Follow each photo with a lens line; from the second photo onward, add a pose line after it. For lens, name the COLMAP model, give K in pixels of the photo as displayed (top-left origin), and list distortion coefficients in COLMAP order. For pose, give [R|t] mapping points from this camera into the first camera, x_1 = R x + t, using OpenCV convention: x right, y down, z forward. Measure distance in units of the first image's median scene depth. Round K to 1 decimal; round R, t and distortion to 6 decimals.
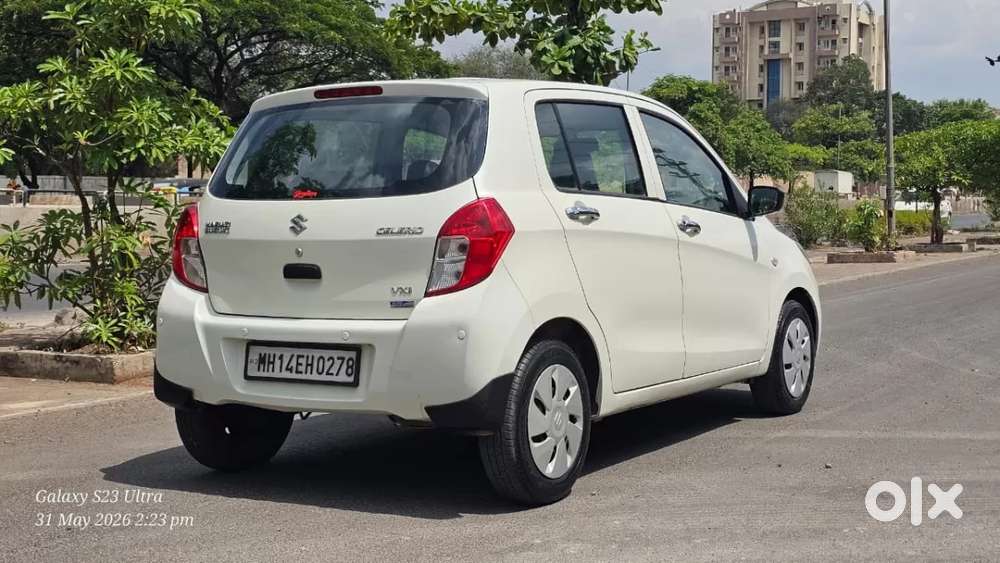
lens RADIAL K [[1420.3, 0, 500.0], [0, 1420.3, 281.5], [0, 0, 1]] dist [0.053631, -0.028371]
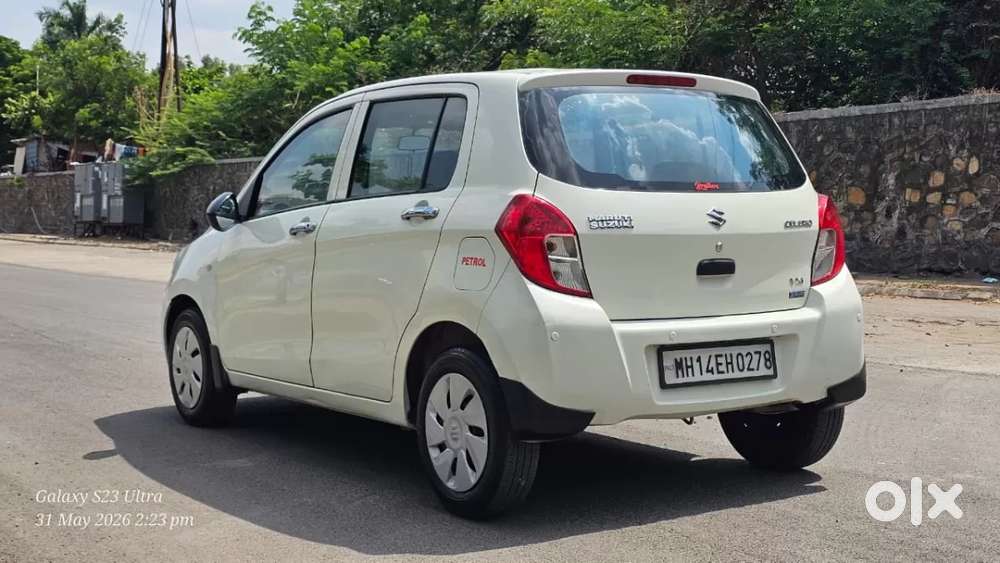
lens RADIAL K [[1420.3, 0, 500.0], [0, 1420.3, 281.5], [0, 0, 1]] dist [0.053631, -0.028371]
pose [[0.414314, -0.034171, 0.909492, -0.813424], [0.043935, 0.998881, 0.017515, -0.015634], [-0.909073, 0.032701, 0.415352, 0.557941]]
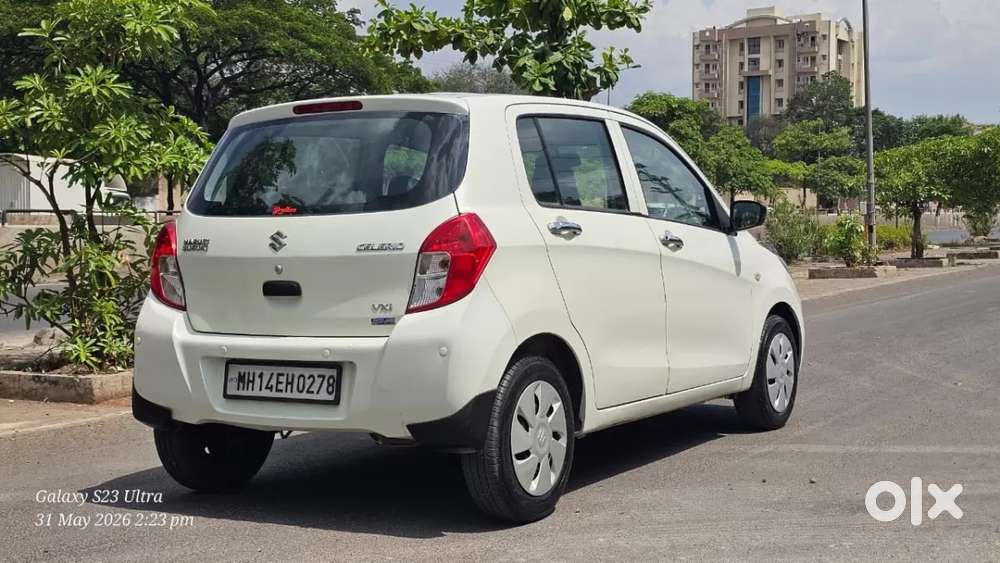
lens RADIAL K [[1420.3, 0, 500.0], [0, 1420.3, 281.5], [0, 0, 1]] dist [0.053631, -0.028371]
pose [[0.999902, -0.006318, 0.012504, 0.000220], [0.006473, 0.999902, -0.012436, 0.000957], [-0.012424, 0.012516, 0.999844, 0.006689]]
